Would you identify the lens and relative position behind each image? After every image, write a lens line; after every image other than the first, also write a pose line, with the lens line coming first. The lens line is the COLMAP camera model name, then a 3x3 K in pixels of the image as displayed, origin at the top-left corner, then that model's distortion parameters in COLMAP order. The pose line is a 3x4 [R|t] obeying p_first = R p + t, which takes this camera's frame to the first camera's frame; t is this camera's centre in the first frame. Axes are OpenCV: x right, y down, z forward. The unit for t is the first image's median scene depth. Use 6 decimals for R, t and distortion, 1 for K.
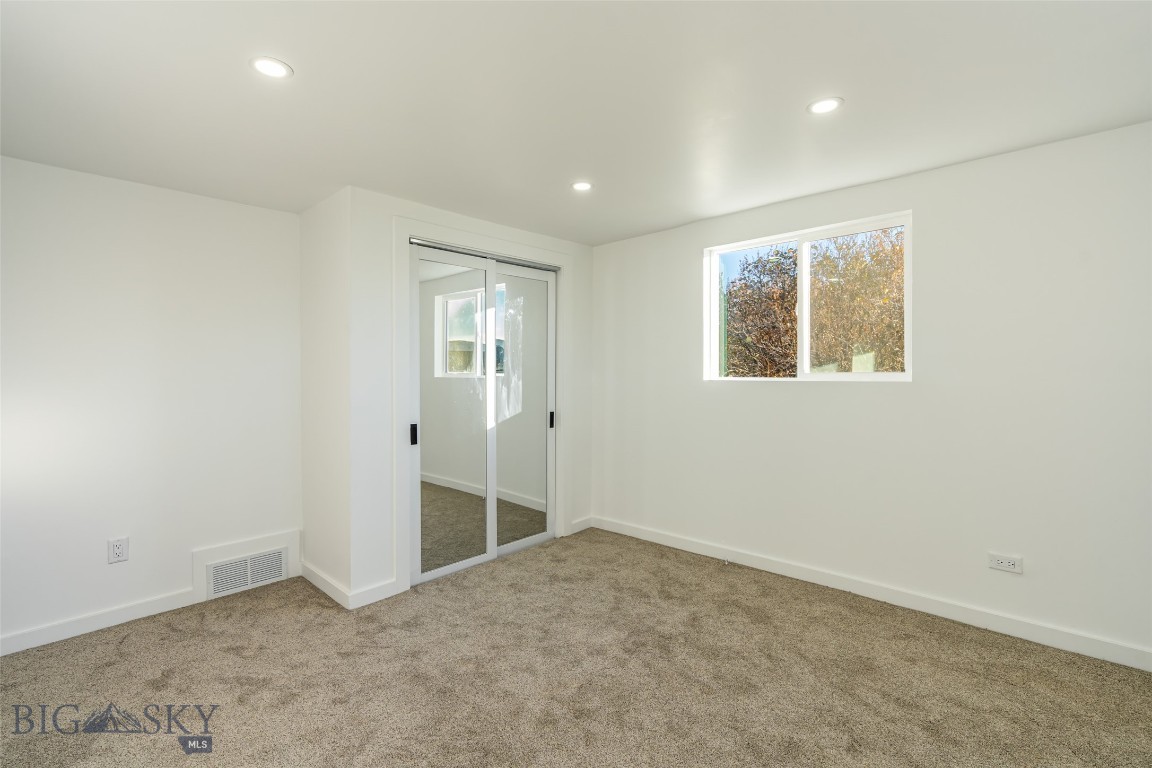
lens RADIAL K [[520.7, 0, 580.9], [0, 520.7, 379.8], [0, 0, 1]] dist [-0.003101, -0.000271]
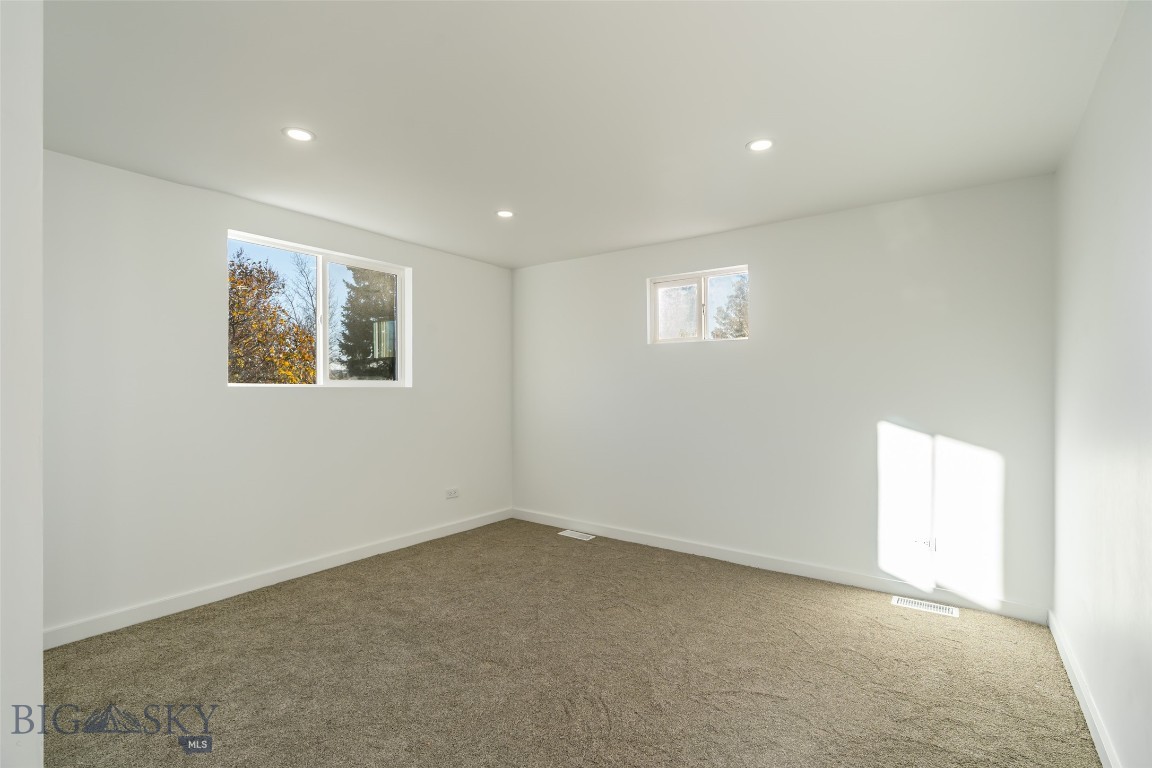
lens RADIAL K [[520.7, 0, 580.8], [0, 520.7, 384.1], [0, 0, 1]] dist [-0.003101, -0.000271]
pose [[-0.098903, -0.002877, 0.995093, -0.733996], [0.001824, 0.999994, 0.003073, -0.008006], [-0.995095, 0.002119, -0.098897, 0.589645]]
